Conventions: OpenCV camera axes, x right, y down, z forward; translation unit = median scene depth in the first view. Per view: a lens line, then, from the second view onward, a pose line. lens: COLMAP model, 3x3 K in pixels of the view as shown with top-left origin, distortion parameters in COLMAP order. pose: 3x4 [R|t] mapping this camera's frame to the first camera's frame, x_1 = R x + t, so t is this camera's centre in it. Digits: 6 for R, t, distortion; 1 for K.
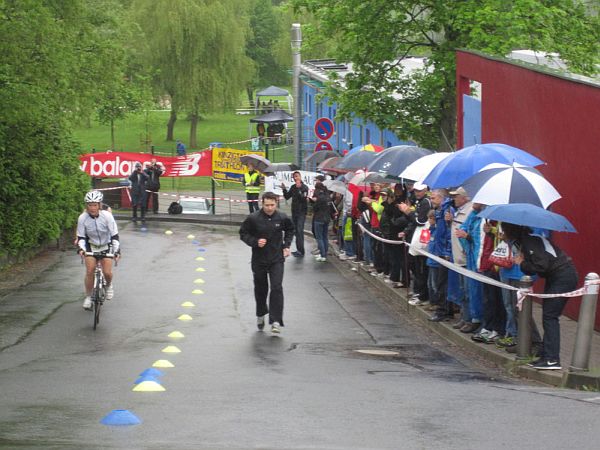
lens RADIAL K [[1618.6, 0, 319.0], [0, 1618.6, 240.0], [0, 0, 1]] dist [-0.085877, 0.000000]
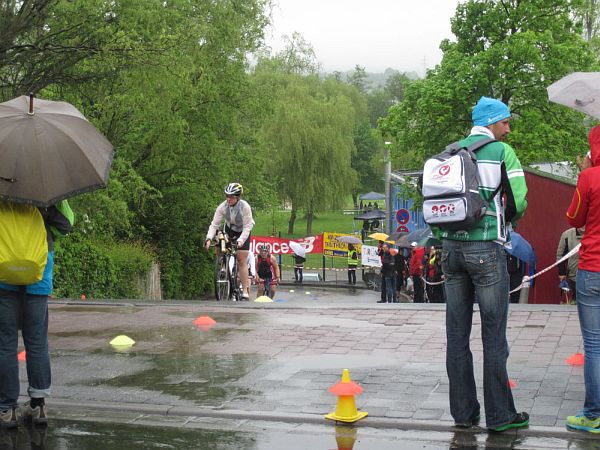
lens RADIAL K [[1363.0, 0, 295.7], [0, 1363.0, 230.3], [0, 0, 1]] dist [-0.105141, 0.000000]
pose [[0.996212, 0.000529, -0.086958, 0.013407], [-0.006481, 0.997652, -0.068174, 0.024091], [0.086718, 0.068480, 0.993877, -0.180689]]
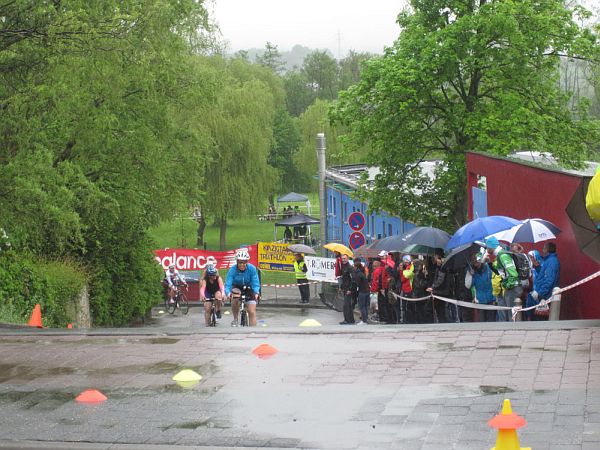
lens RADIAL K [[1618.6, 0, 281.1], [0, 1618.6, 254.3], [0, 0, 1]] dist [-0.085877, 0.000000]
pose [[0.999191, -0.026035, -0.030661, -0.016638], [0.024216, 0.998008, -0.058261, 0.023539], [0.032117, 0.057472, 0.997830, -0.189674]]
